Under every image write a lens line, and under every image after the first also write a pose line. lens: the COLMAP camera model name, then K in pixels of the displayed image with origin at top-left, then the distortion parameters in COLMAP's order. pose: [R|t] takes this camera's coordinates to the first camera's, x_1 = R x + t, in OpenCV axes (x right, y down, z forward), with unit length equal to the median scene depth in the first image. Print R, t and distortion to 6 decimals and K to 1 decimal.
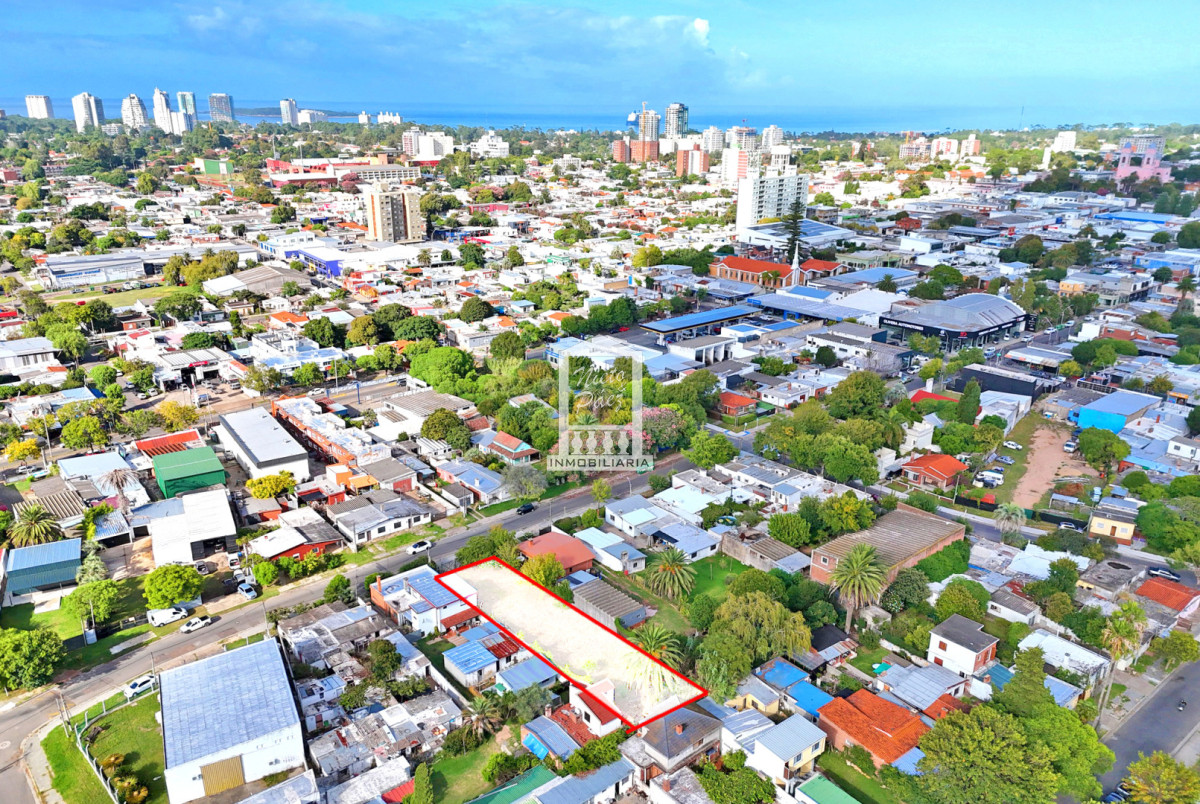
lens RADIAL K [[887.5, 0, 596.5], [0, 887.5, 428.4], [0, 0, 1]] dist [0.079435, -0.072028]
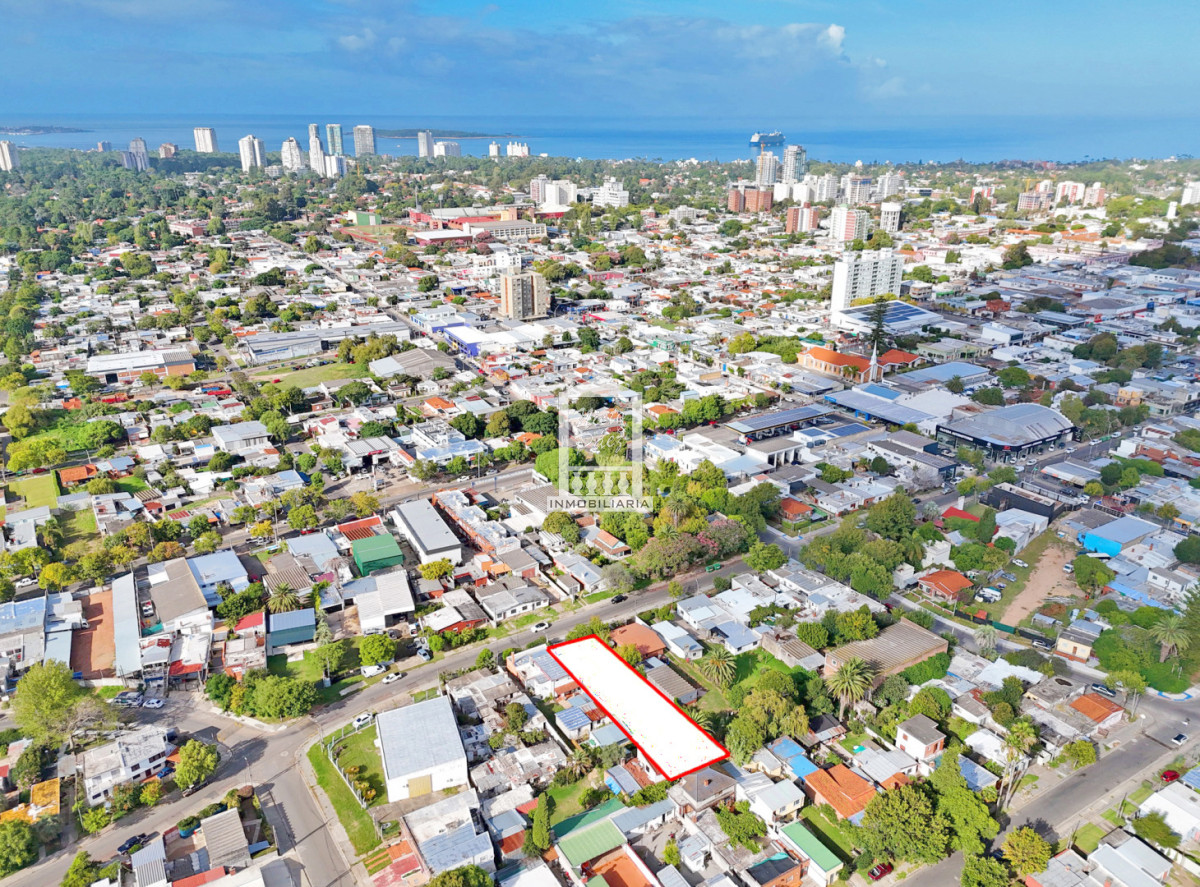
lens RADIAL K [[892.6, 0, 600.0], [0, 892.6, 443.5], [0, 0, 1]] dist [0.081611, -0.076288]
pose [[0.991902, 0.041693, -0.119966, 0.041548], [-0.041133, 0.999128, 0.007147, -0.141094], [0.120159, -0.002154, 0.992752, -0.314943]]
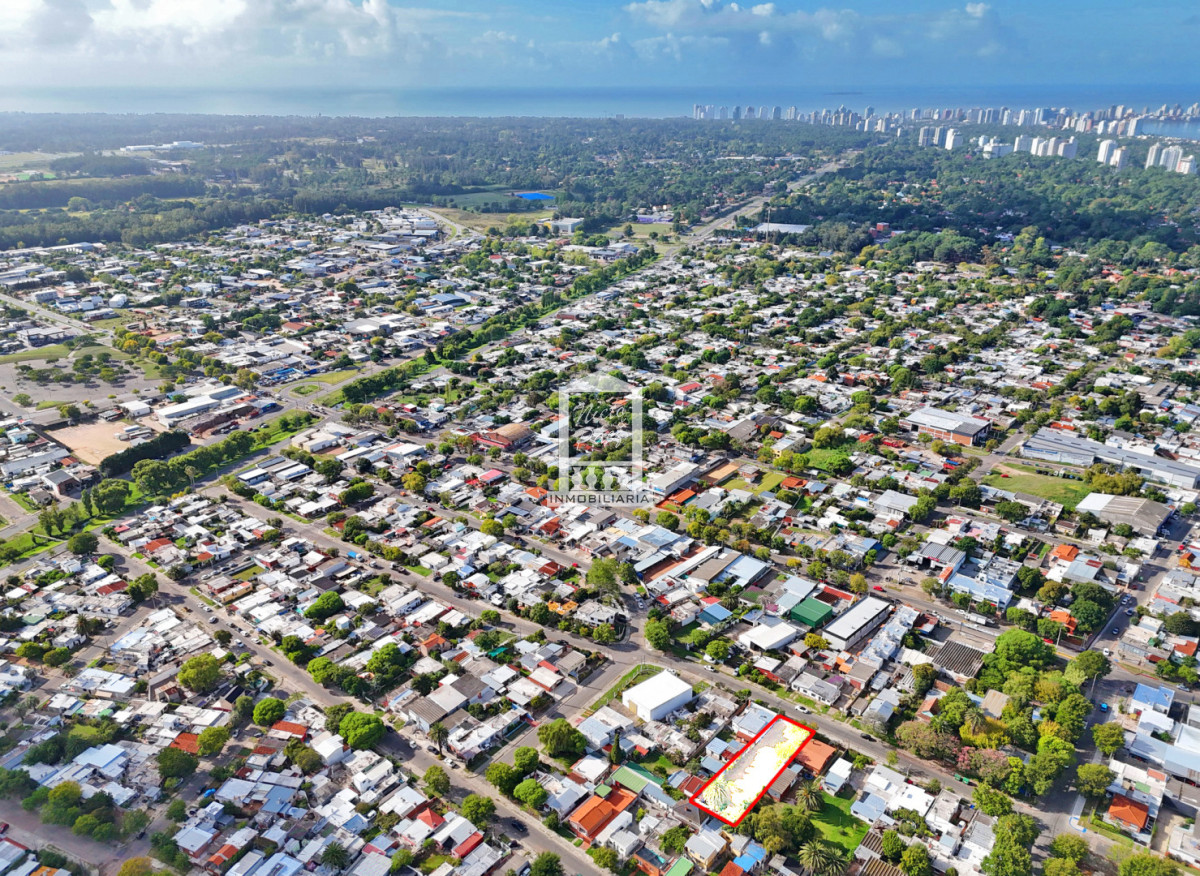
lens RADIAL K [[905.7, 0, 600.0], [0, 905.7, 438.0], [0, 0, 1]] dist [0.000908, 0.000213]
pose [[0.211462, 0.366534, -0.906055, 1.117723], [-0.340244, 0.896641, 0.283317, -0.703181], [0.916252, 0.248369, 0.314317, -0.163874]]
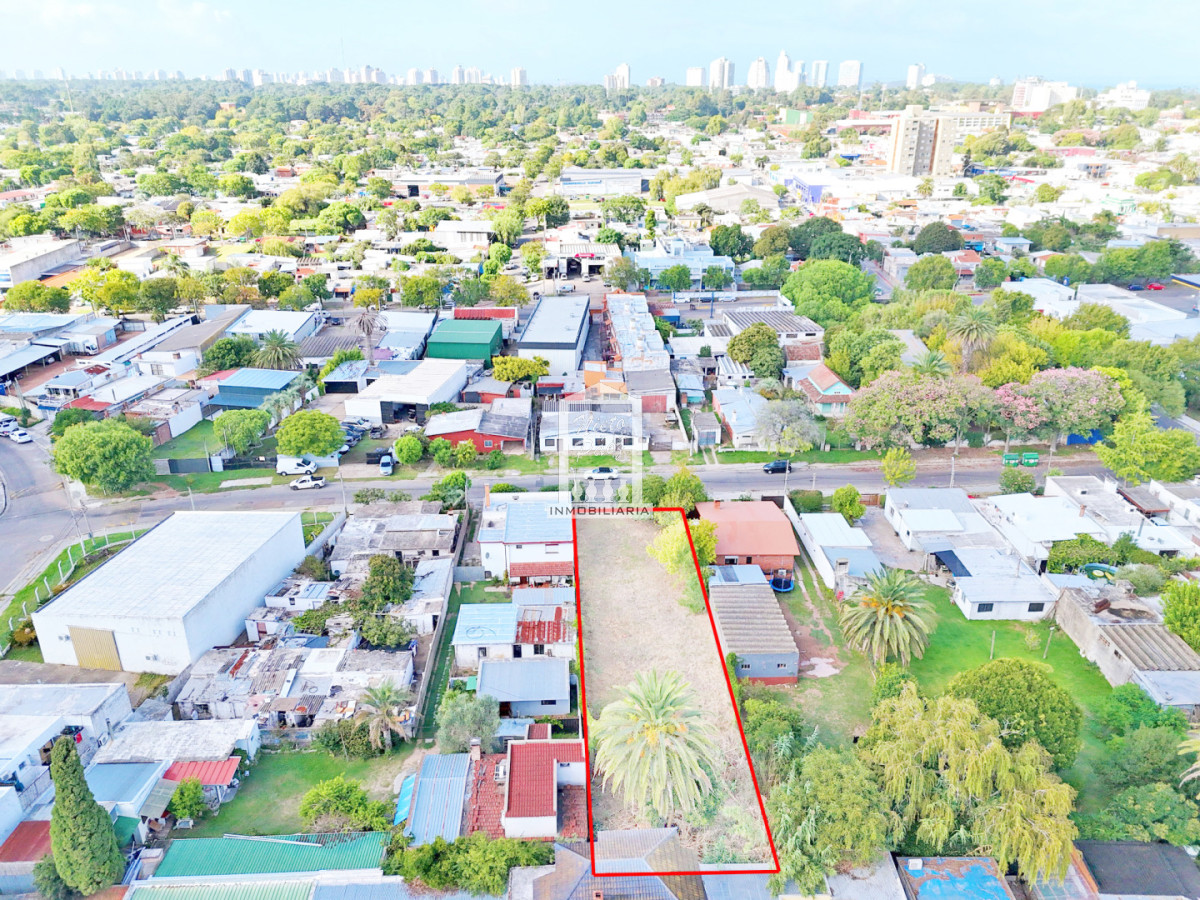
lens RADIAL K [[883.3, 0, 600.0], [0, 883.3, 450.0], [0, 0, 1]] dist [0.063442, -0.038043]
pose [[0.796513, 0.226447, -0.560614, 0.170334], [-0.202785, 0.973563, 0.105133, 0.032729], [0.569600, 0.029944, 0.821376, 0.344751]]
